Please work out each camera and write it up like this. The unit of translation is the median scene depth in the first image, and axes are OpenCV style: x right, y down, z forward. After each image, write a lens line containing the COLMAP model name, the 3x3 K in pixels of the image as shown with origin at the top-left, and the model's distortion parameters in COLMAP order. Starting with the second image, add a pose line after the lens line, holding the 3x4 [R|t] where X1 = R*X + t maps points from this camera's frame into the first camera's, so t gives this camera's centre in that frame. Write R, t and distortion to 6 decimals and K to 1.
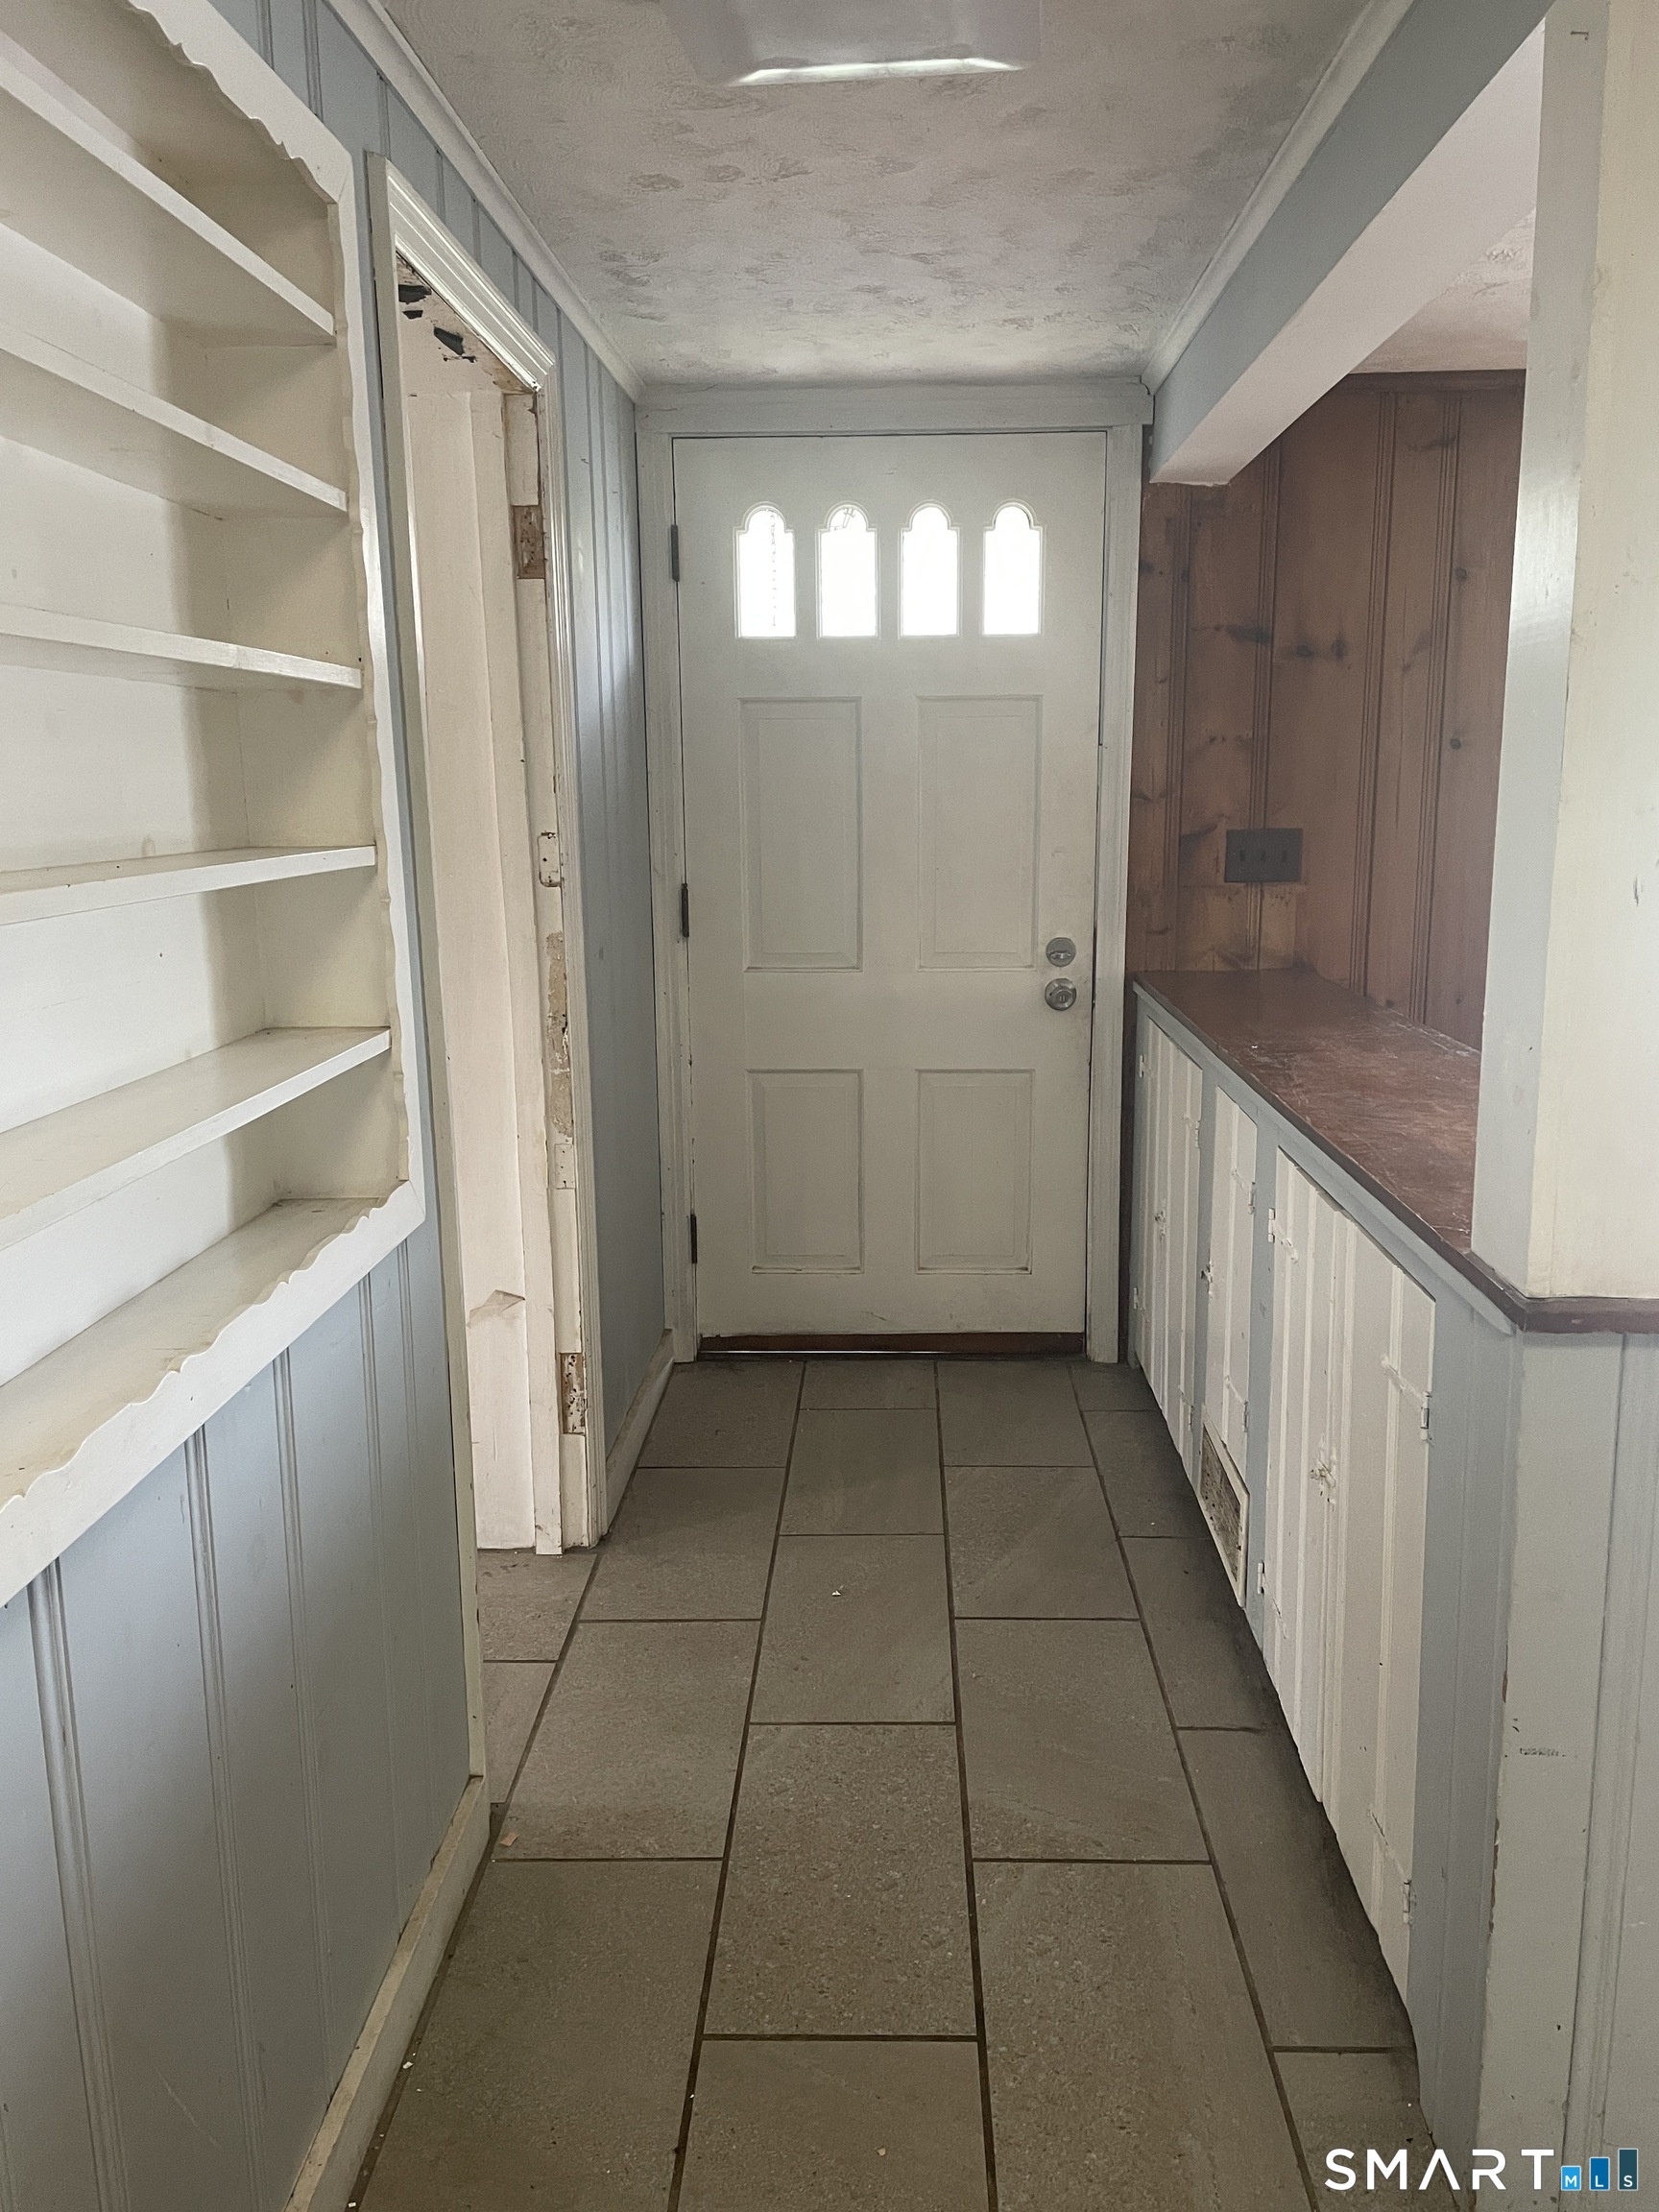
lens RADIAL K [[1669.3, 0, 836.9], [0, 1669.3, 1086.0], [0, 0, 1]] dist [0.076380, -0.109739]
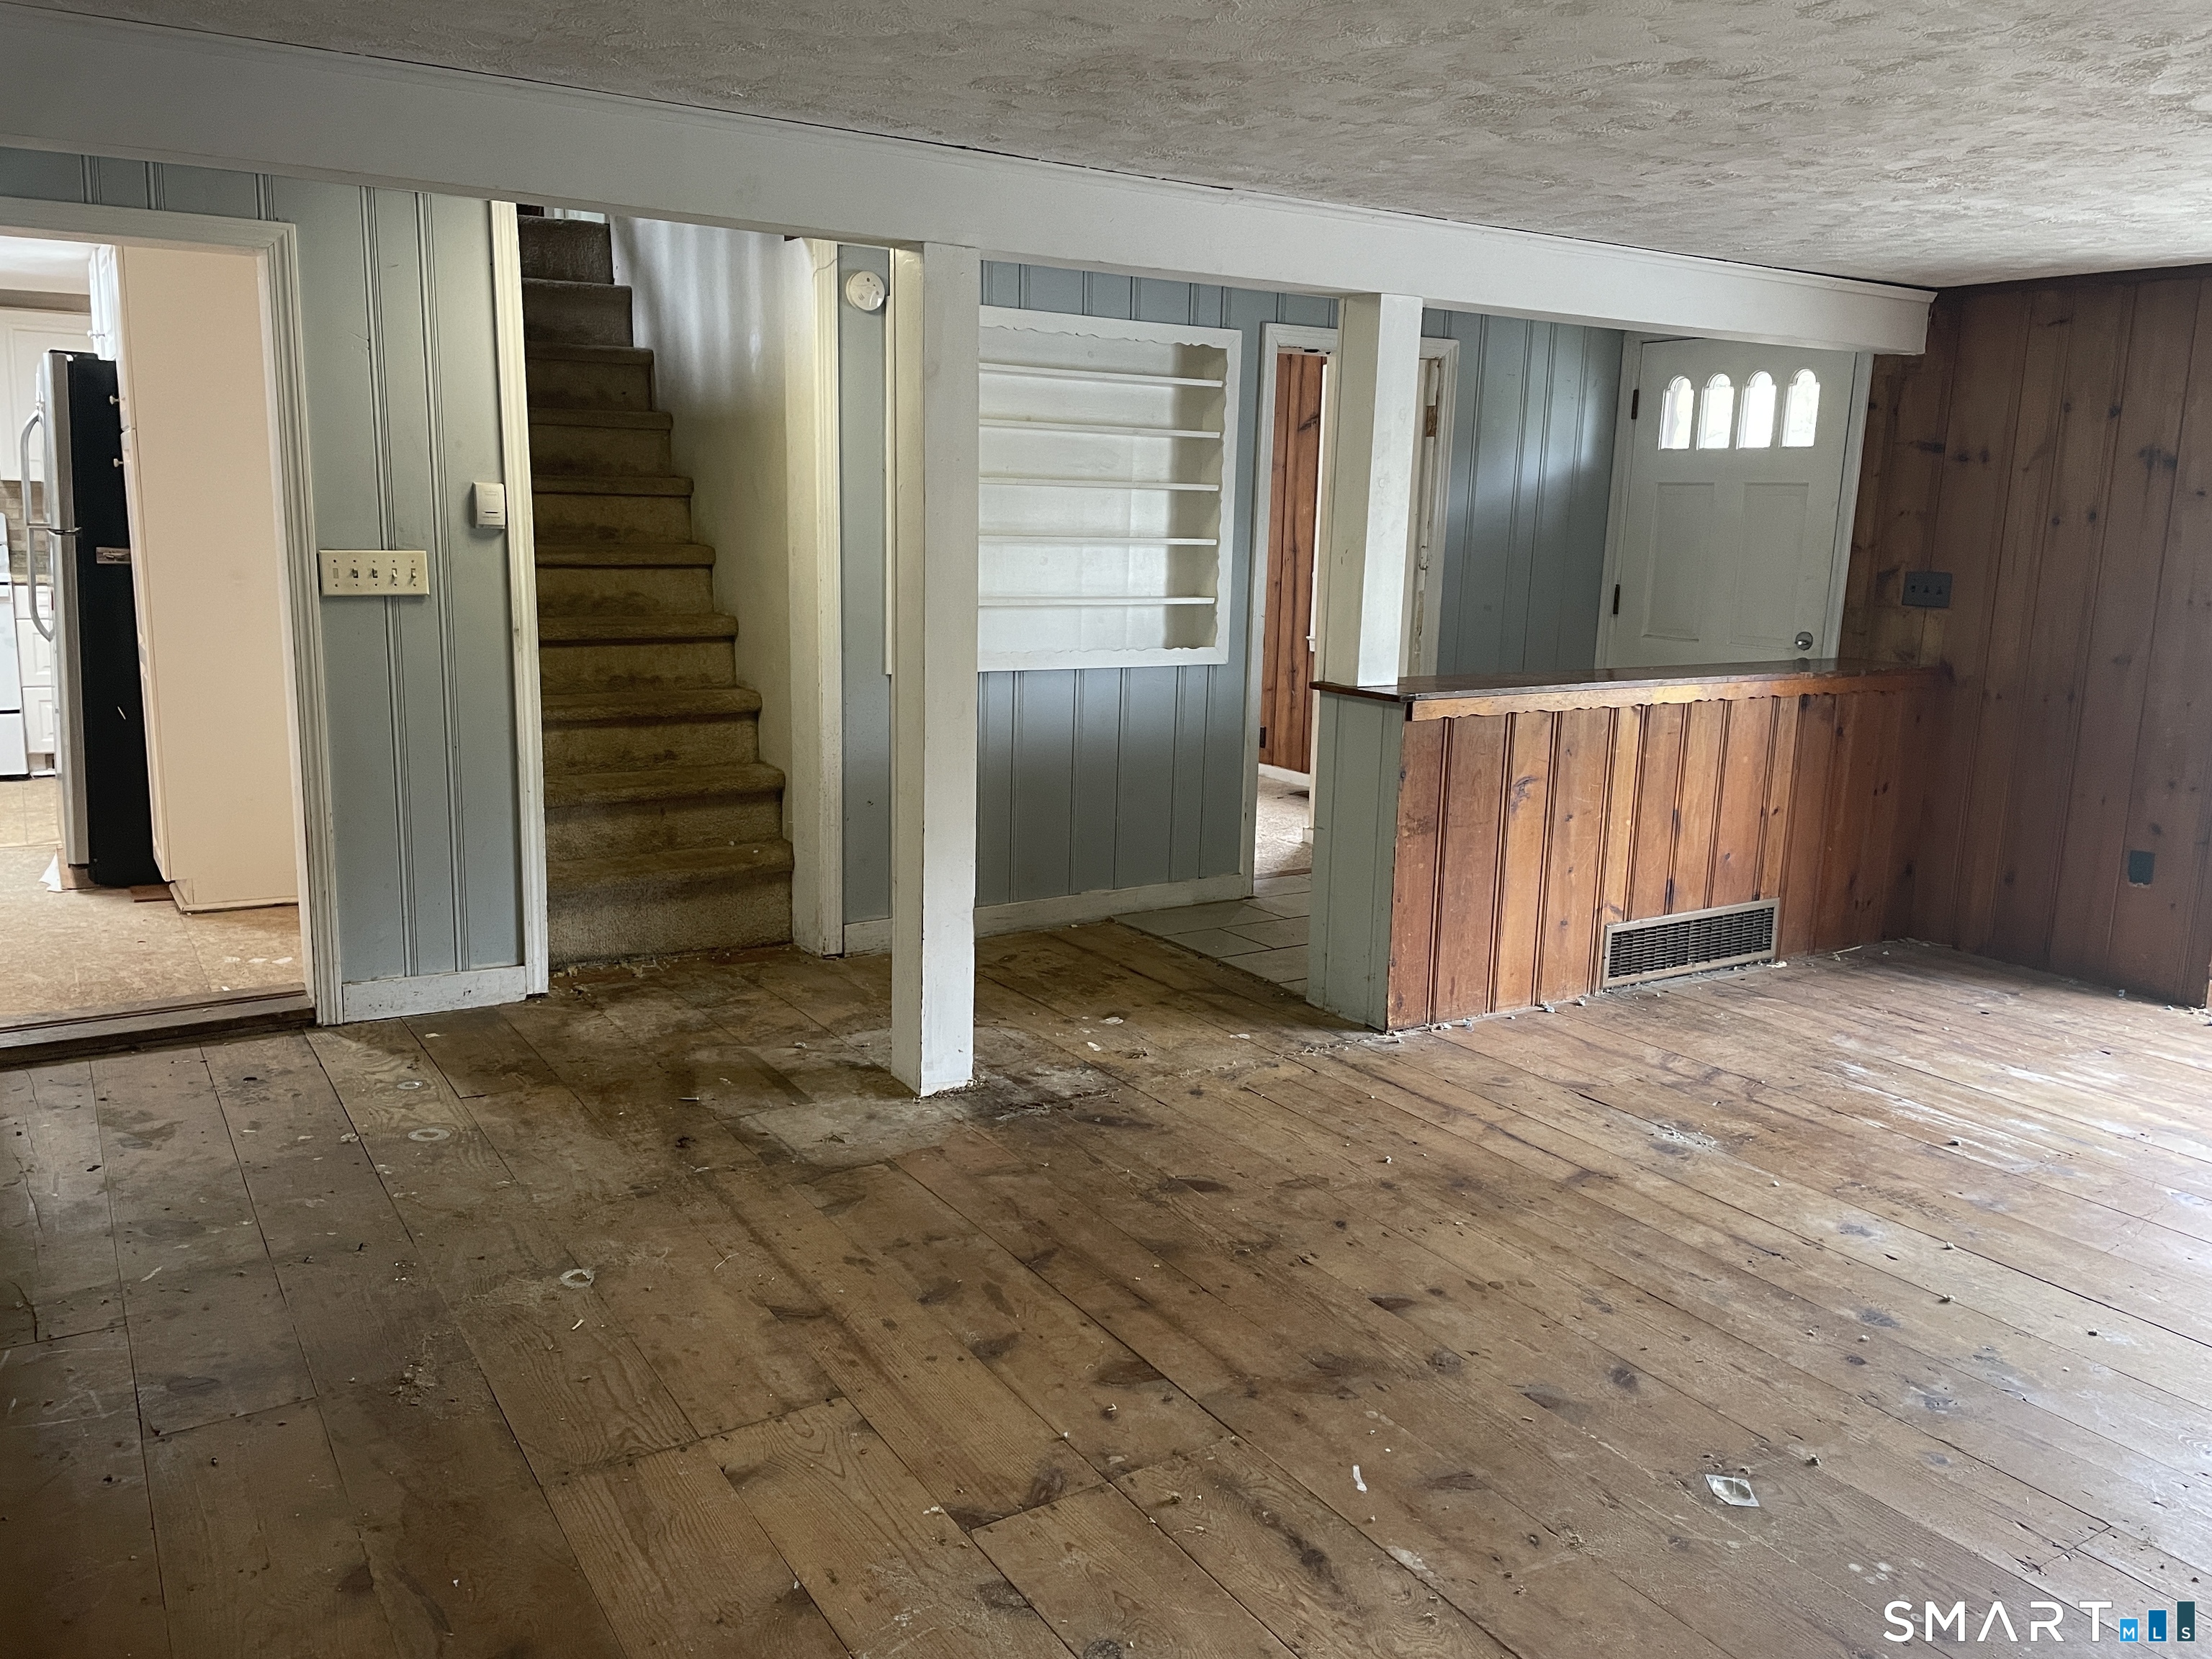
lens RADIAL K [[1669.3, 0, 1071.4], [0, 1669.3, 821.6], [0, 0, 1]] dist [0.076380, -0.109739]
pose [[0.551698, 0.178011, -0.814826, 1.136303], [-0.184209, 0.978839, 0.089119, 0.077509], [0.813447, 0.100932, 0.572814, -0.504318]]
